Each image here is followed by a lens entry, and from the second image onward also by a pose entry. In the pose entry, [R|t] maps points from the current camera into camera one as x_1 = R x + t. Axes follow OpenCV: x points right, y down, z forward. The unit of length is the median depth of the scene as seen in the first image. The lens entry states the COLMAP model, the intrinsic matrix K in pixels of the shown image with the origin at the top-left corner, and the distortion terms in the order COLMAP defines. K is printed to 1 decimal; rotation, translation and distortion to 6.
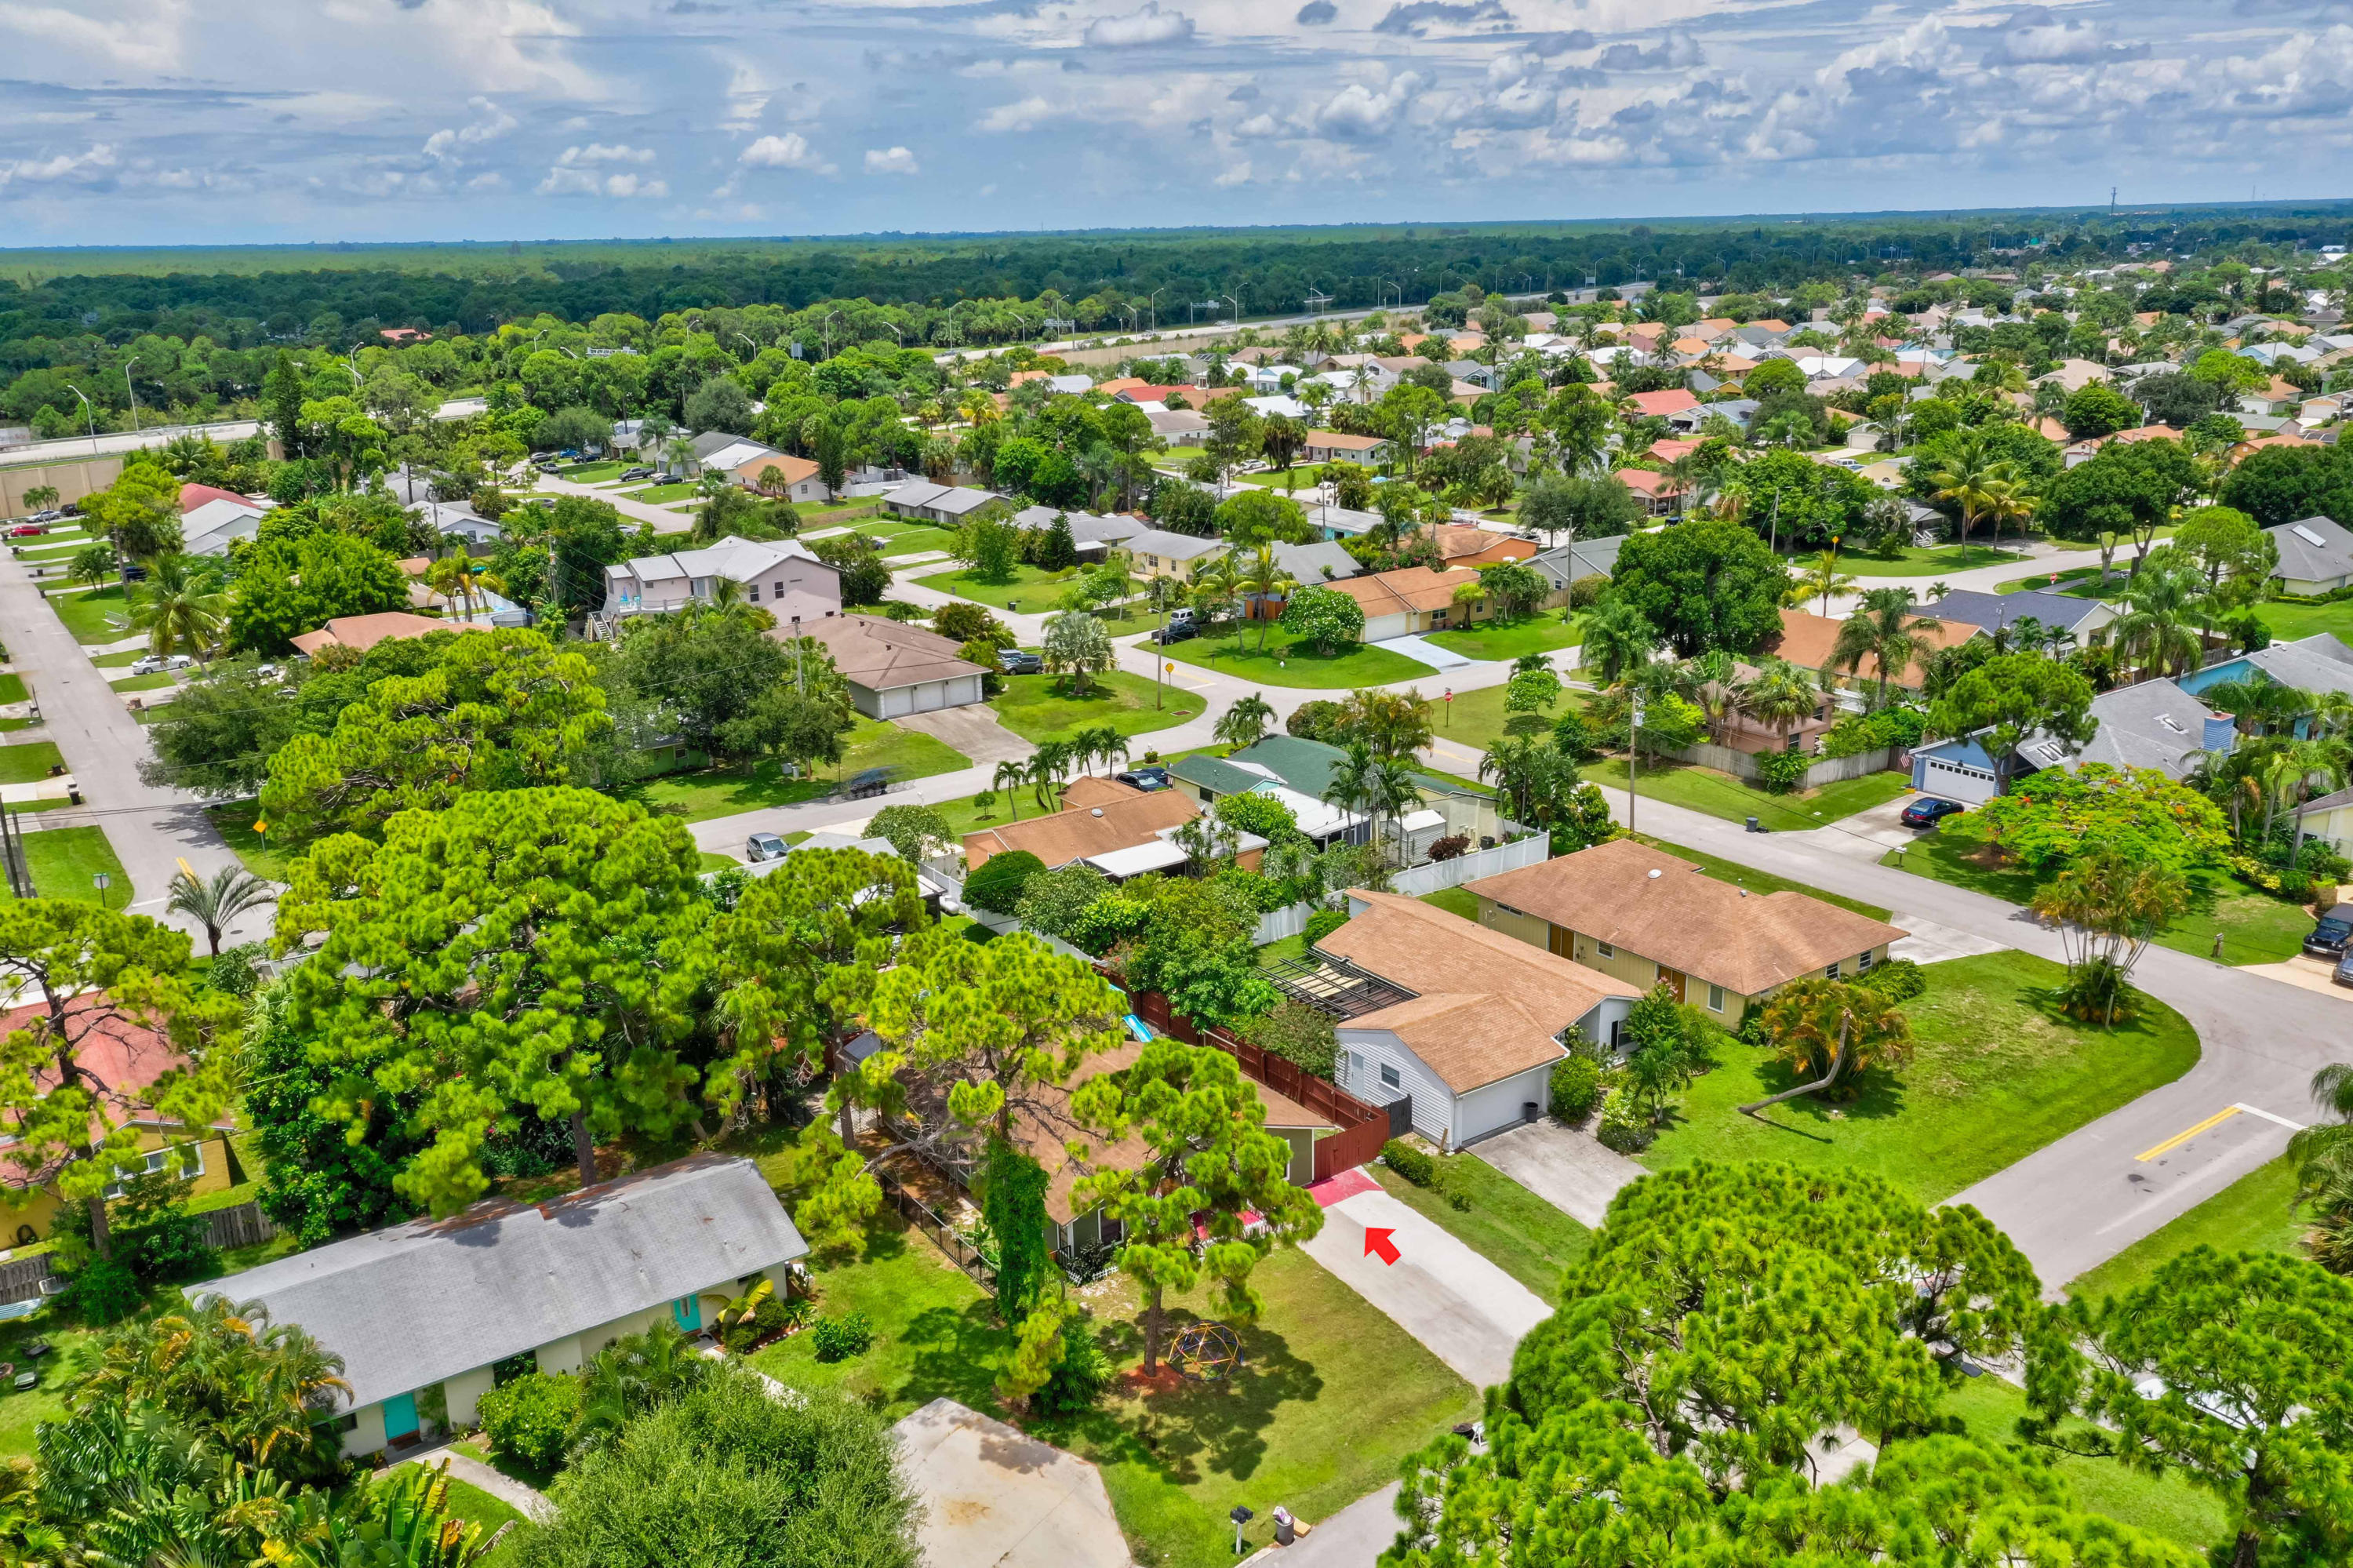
lens RADIAL K [[1880.8, 0, 1176.5], [0, 1880.8, 784.0], [0, 0, 1]] dist [0.013237, 0.002367]
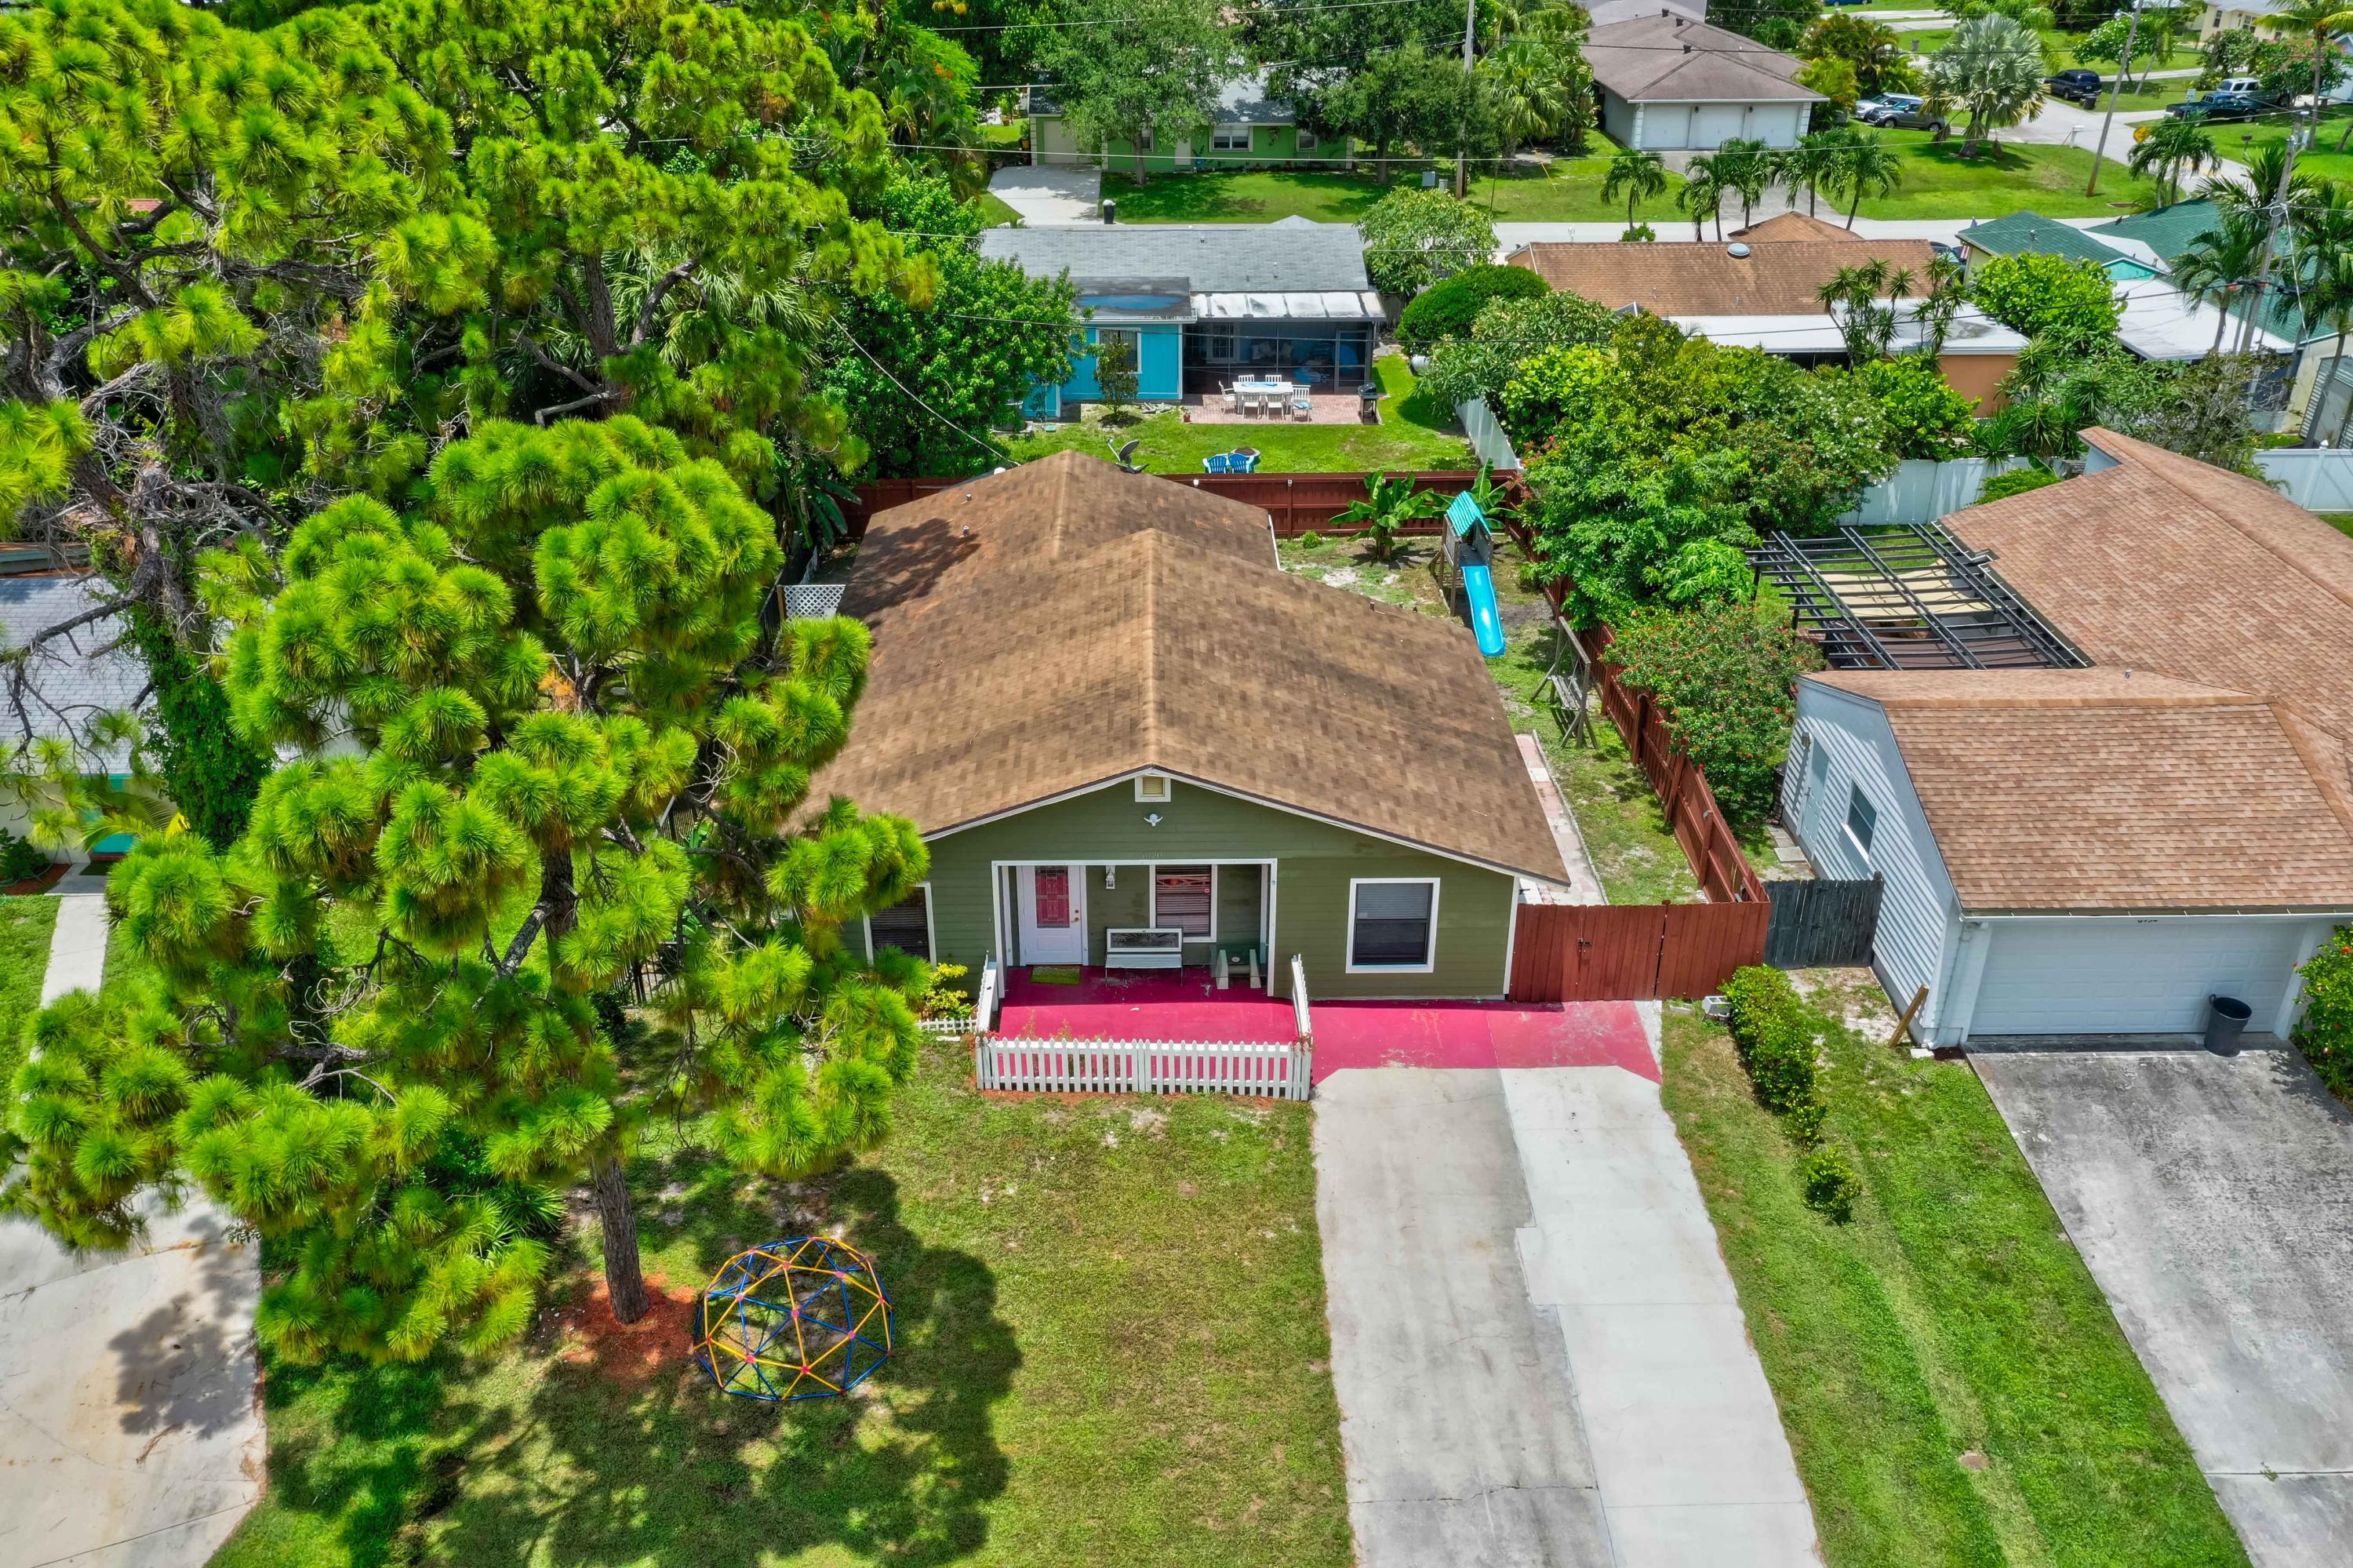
lens RADIAL K [[1886.5, 0, 1173.9], [0, 1886.5, 782.1], [0, 0, 1]] dist [0.009525, 0.008735]
pose [[0.823491, 0.281788, -0.492401, 0.143418], [-0.175393, 0.951860, 0.251397, 0.056593], [0.539537, -0.120660, 0.833271, 0.454184]]
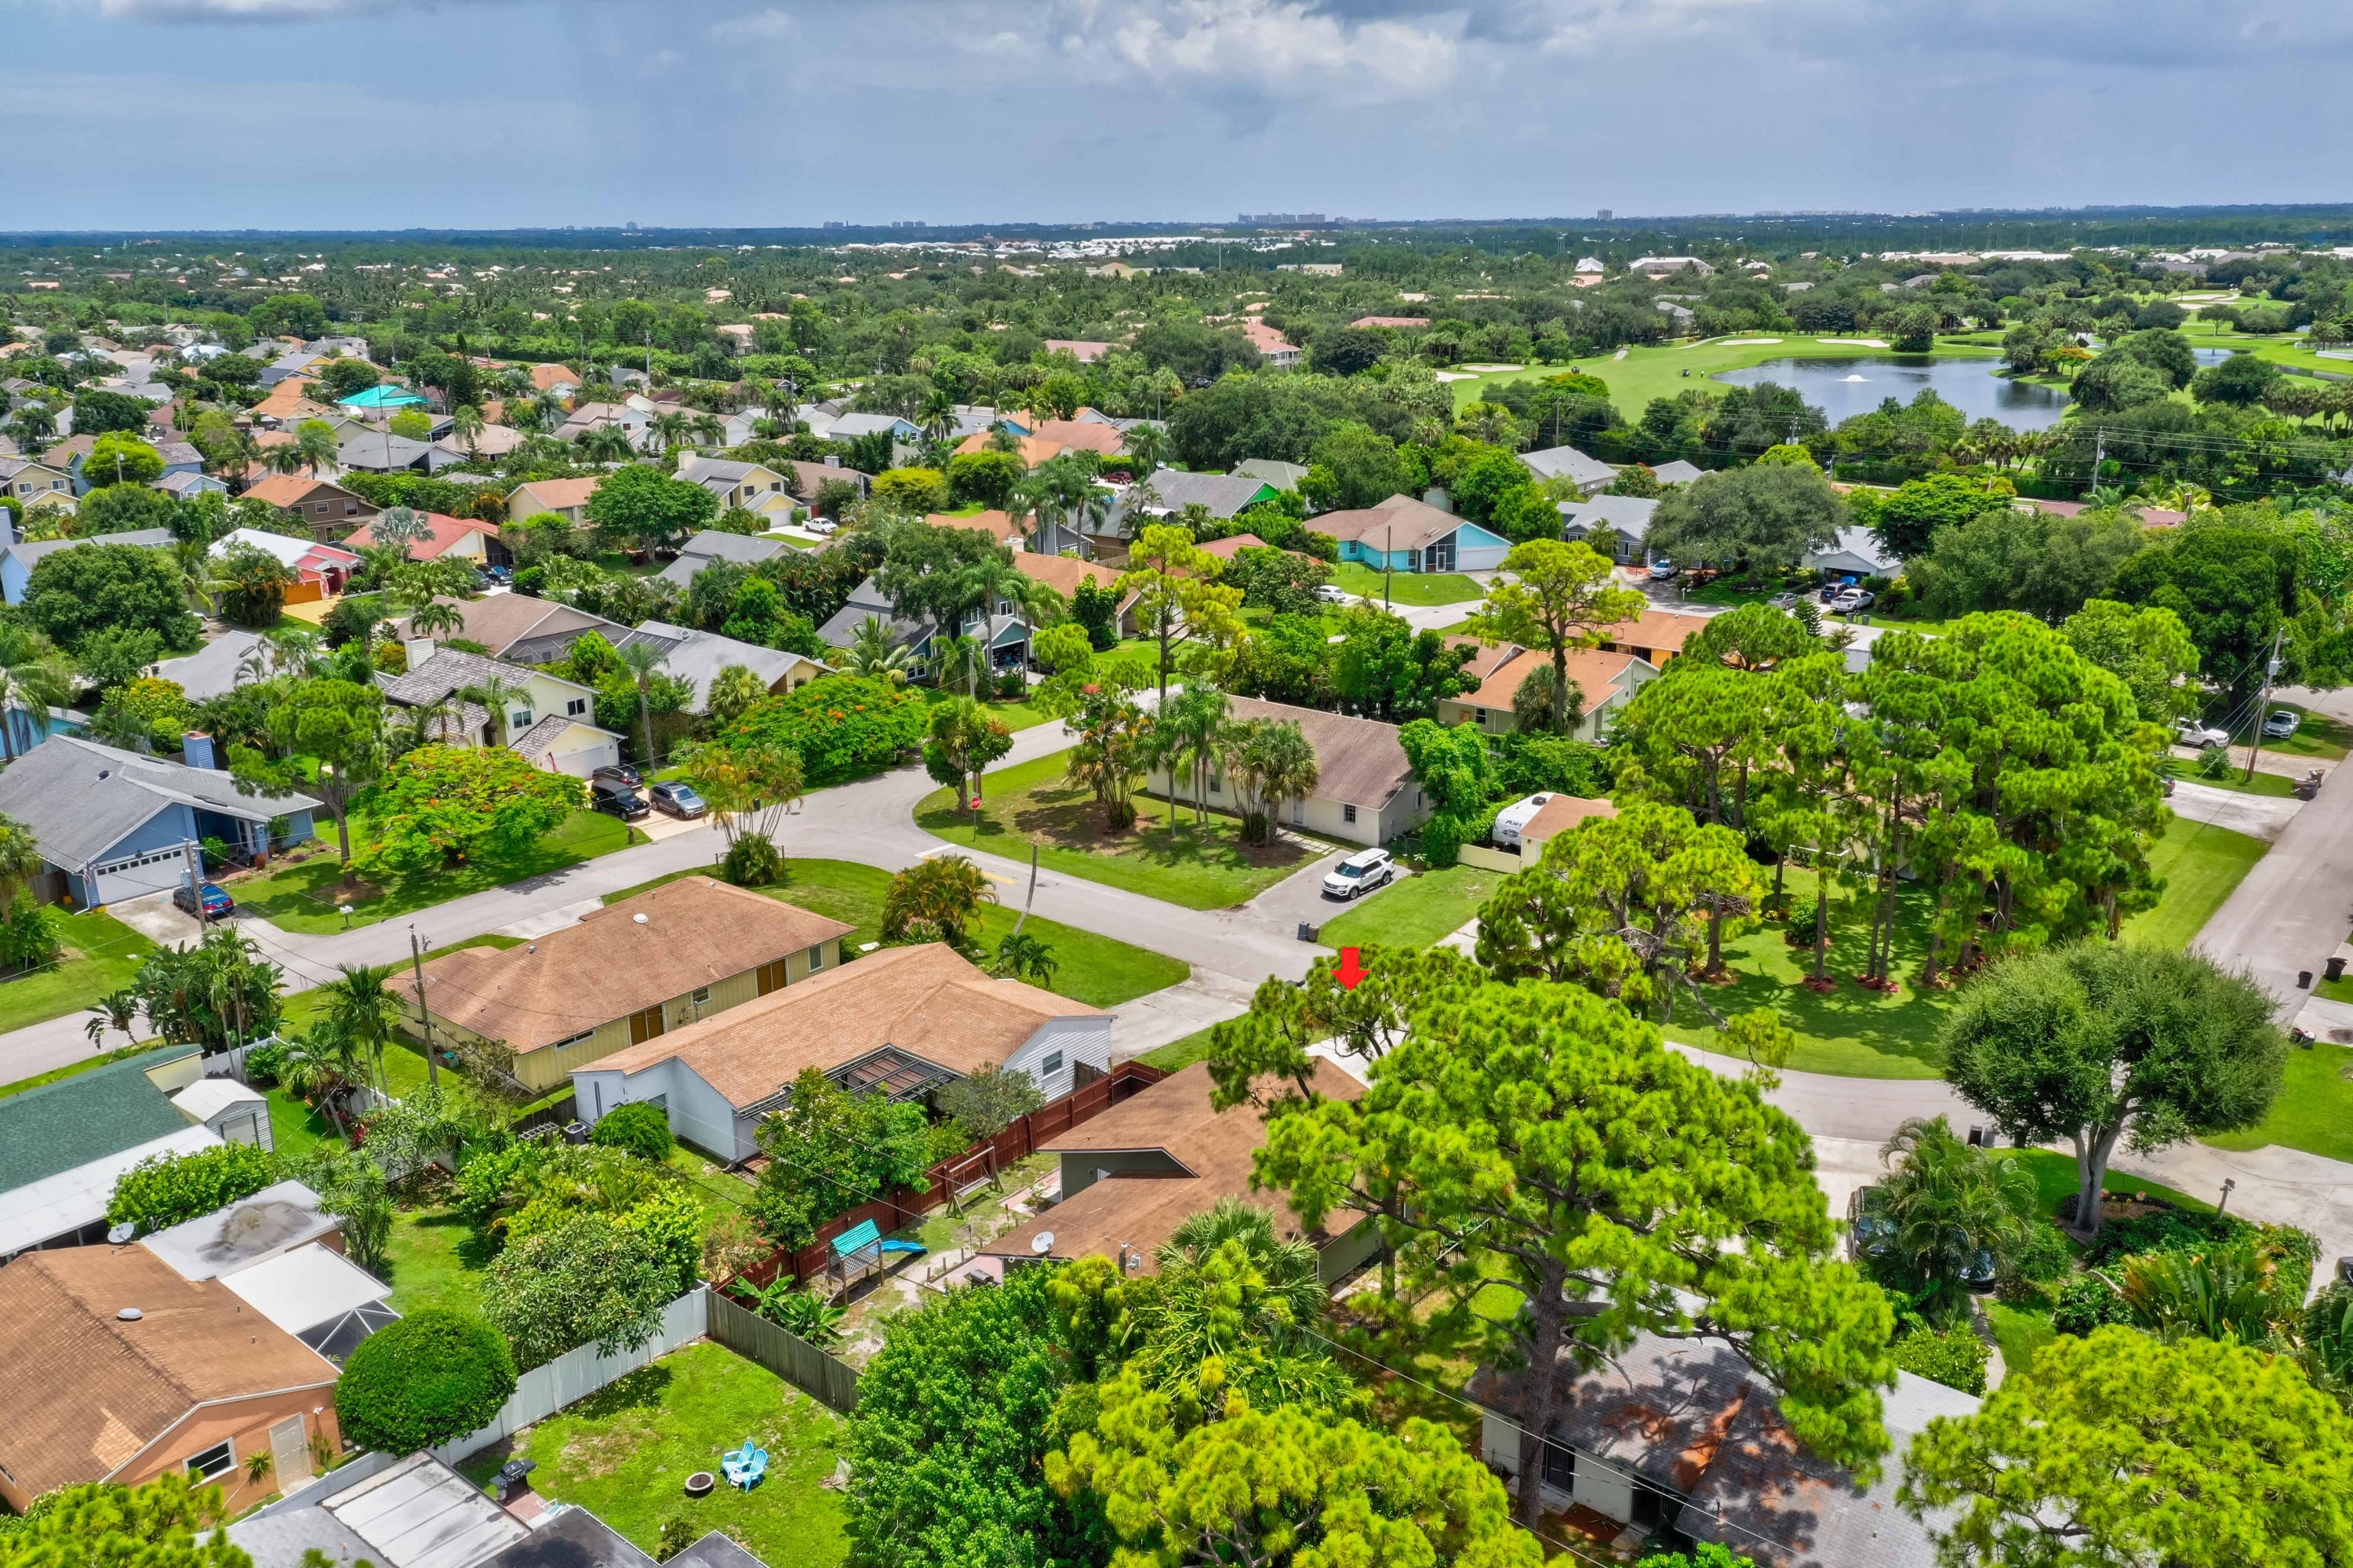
lens RADIAL K [[1880.8, 0, 1176.5], [0, 1880.8, 784.0], [0, 0, 1]] dist [0.013237, 0.002367]
pose [[-0.249226, -0.264044, 0.931755, -0.623767], [0.291088, 0.897201, 0.332112, -0.229545], [-0.923663, 0.353994, -0.146746, 0.778478]]
